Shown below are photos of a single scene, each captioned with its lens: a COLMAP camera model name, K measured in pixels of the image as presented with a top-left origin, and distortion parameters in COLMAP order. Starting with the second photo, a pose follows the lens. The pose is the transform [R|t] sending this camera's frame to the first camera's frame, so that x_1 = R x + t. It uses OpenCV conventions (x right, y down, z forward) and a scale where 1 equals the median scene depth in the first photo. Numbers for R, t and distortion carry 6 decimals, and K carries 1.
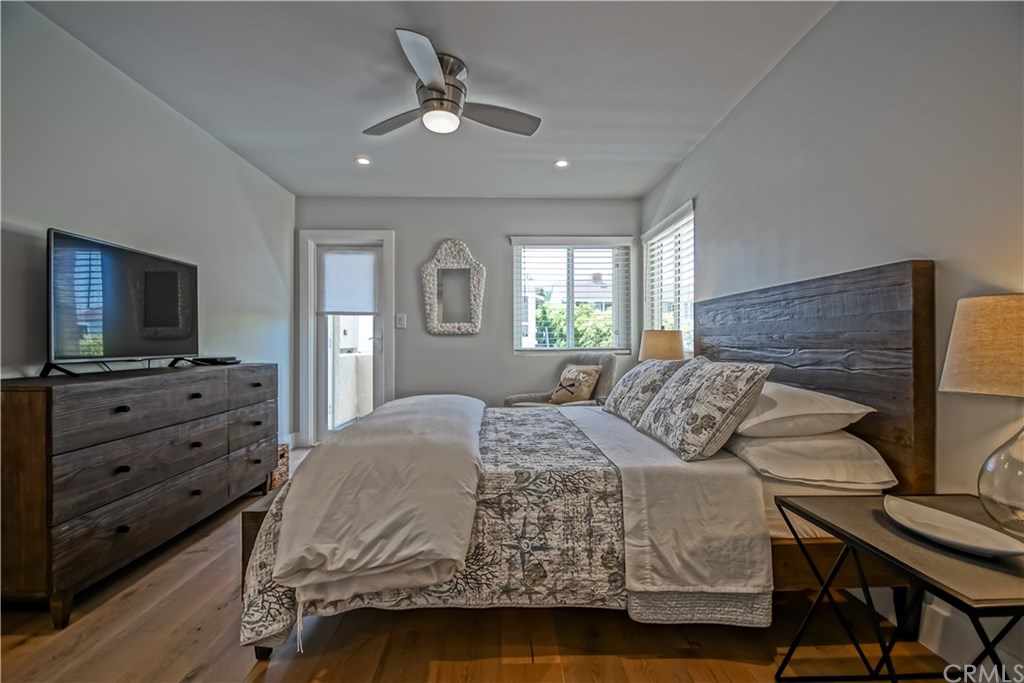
lens RADIAL K [[456.5, 0, 509.9], [0, 456.5, 338.8], [0, 0, 1]] dist [0.006337, -0.012088]
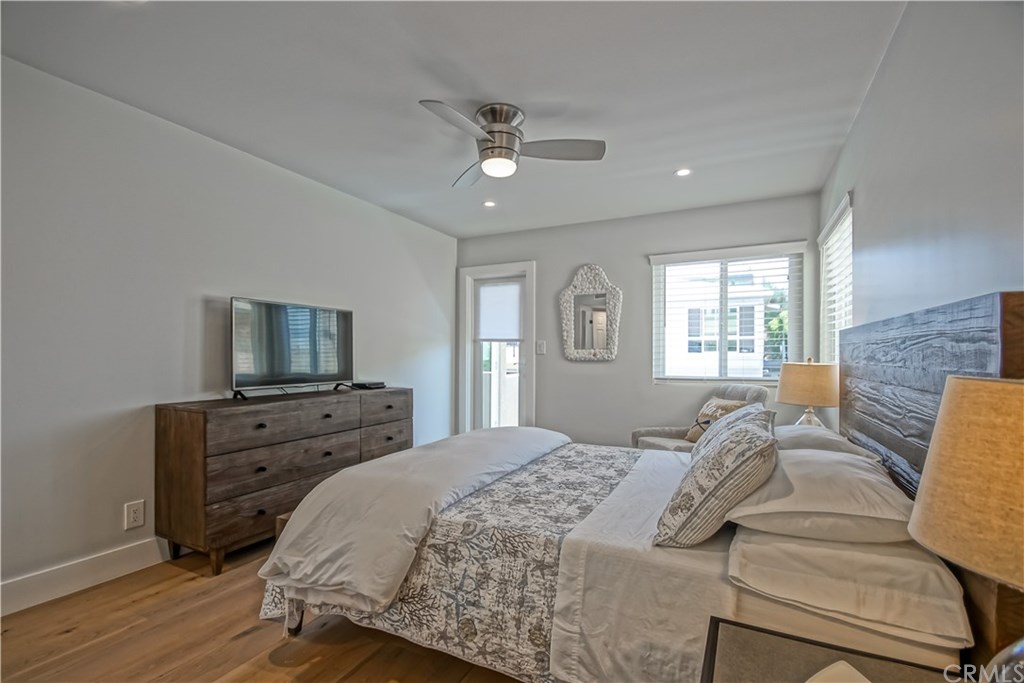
lens RADIAL K [[456.5, 0, 515.1], [0, 456.5, 351.3], [0, 0, 1]] dist [0.006337, -0.012088]
pose [[0.883289, 0.001610, -0.468825, 0.541162], [-0.001132, 0.999999, 0.001301, -0.084716], [0.468827, -0.000618, 0.883290, 0.141413]]
